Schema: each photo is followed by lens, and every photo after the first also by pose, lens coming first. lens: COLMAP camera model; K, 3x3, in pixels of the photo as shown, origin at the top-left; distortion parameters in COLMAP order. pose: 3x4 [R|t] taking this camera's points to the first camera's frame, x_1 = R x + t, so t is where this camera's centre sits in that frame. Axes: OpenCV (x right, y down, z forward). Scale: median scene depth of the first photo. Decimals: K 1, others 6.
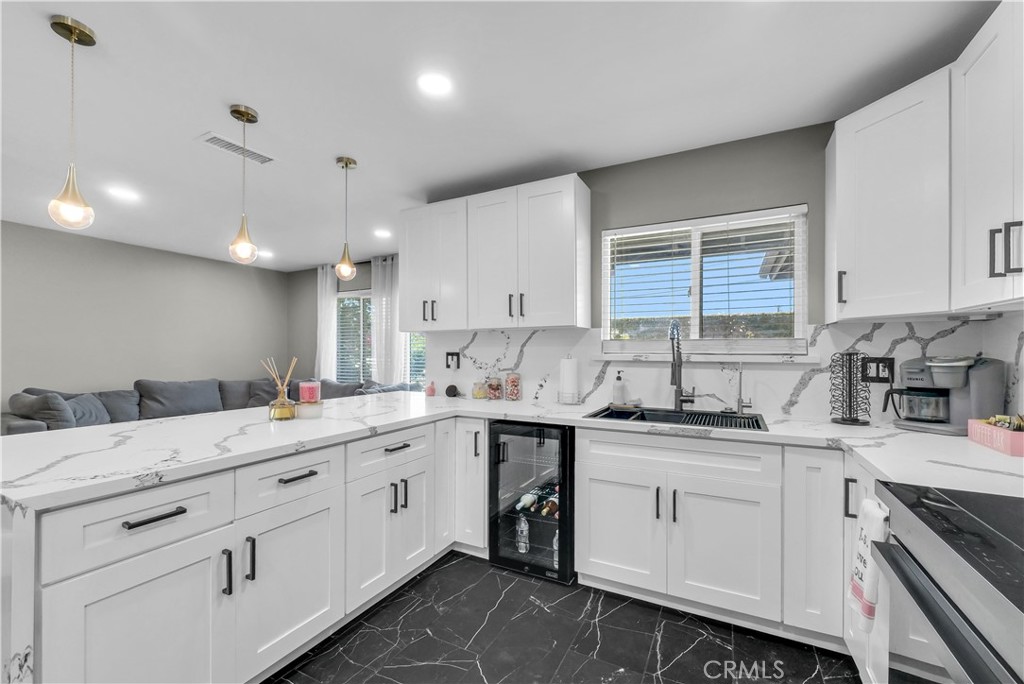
lens RADIAL K [[421.3, 0, 506.5], [0, 421.3, 355.4], [0, 0, 1]] dist [-0.000799, -0.000428]
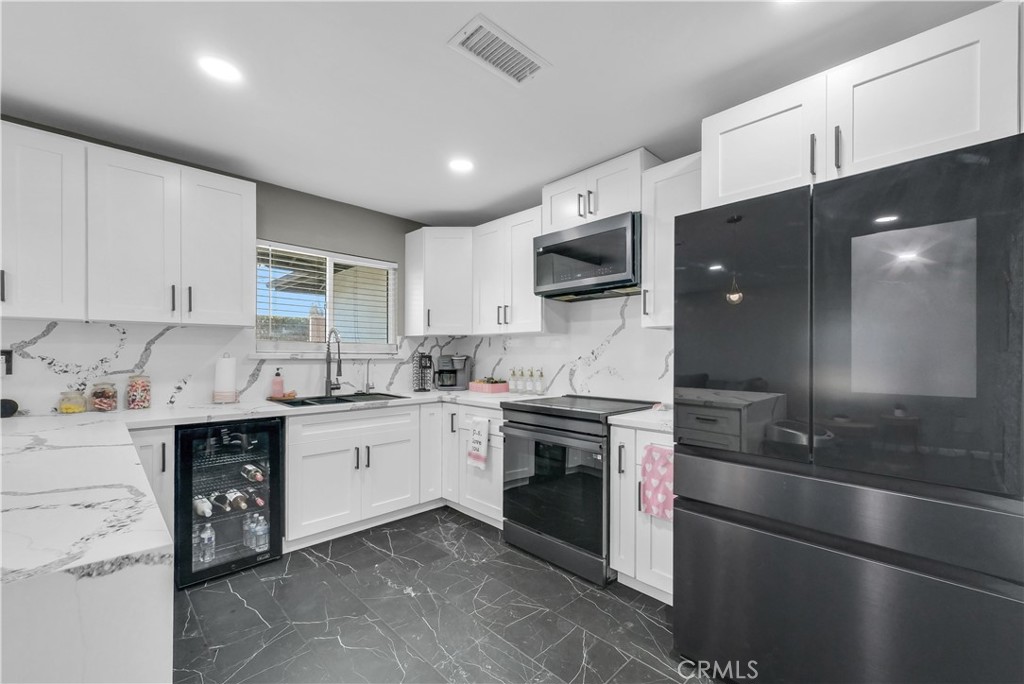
lens RADIAL K [[421.3, 0, 506.5], [0, 421.3, 355.4], [0, 0, 1]] dist [-0.000799, -0.000428]
pose [[0.310724, -0.002281, 0.950498, -0.702992], [0.001623, 0.999997, 0.001869, 0.001889], [-0.950499, 0.000961, 0.310726, 0.069408]]
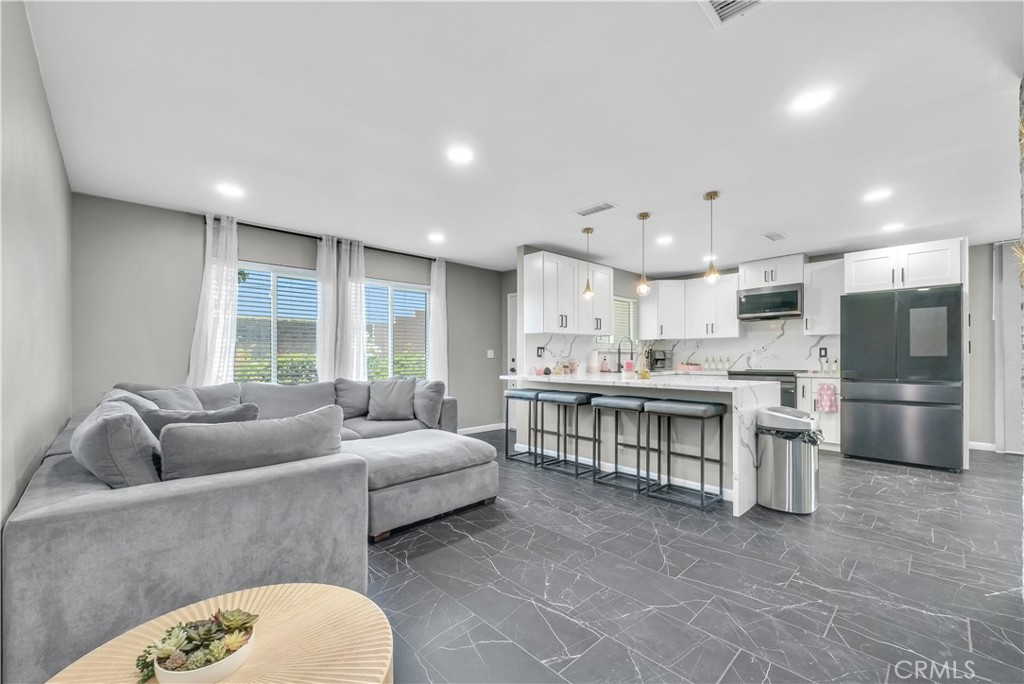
lens RADIAL K [[421.3, 0, 506.5], [0, 421.3, 355.4], [0, 0, 1]] dist [-0.000799, -0.000428]
pose [[0.315129, 0.000504, 0.949049, -2.314542], [0.007960, 0.999963, -0.003174, 0.038925], [-0.949015, 0.008554, 0.315113, 0.893347]]
